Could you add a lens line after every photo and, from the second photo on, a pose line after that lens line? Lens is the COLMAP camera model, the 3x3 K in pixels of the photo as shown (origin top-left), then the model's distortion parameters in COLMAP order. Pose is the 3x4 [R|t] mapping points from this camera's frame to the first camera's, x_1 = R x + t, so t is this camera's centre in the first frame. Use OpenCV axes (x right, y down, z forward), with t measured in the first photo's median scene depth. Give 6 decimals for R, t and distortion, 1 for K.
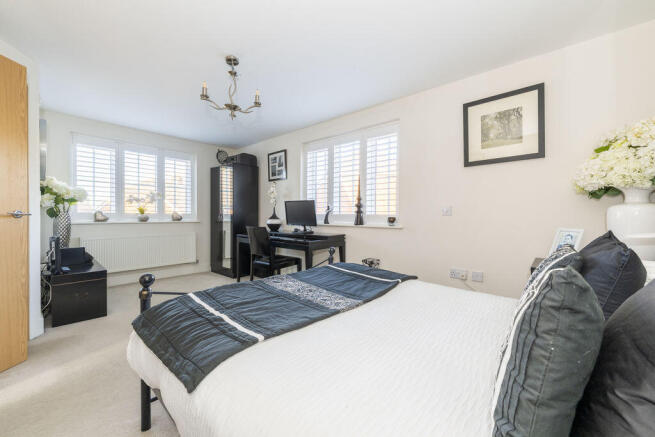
lens RADIAL K [[251.4, 0, 333.6], [0, 251.4, 218.1], [0, 0, 1]] dist [-0.002146, -0.000264]
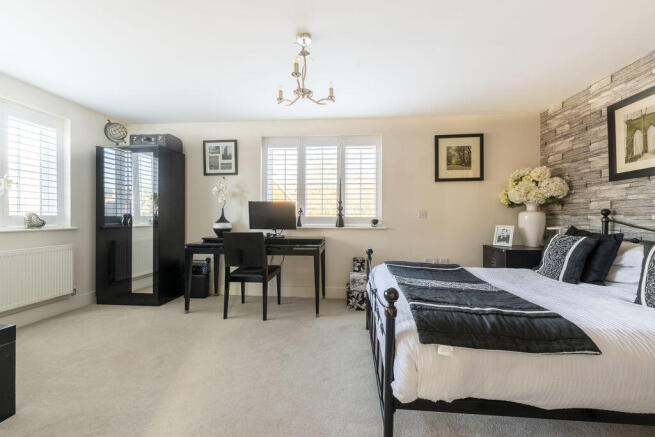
lens RADIAL K [[251.4, 0, 333.6], [0, 251.4, 218.1], [0, 0, 1]] dist [-0.002146, -0.000264]
pose [[0.817196, -0.002300, 0.576356, -0.519703], [0.007899, 0.999943, -0.007209, -0.002304], [-0.576306, 0.010443, 0.817167, 0.157522]]
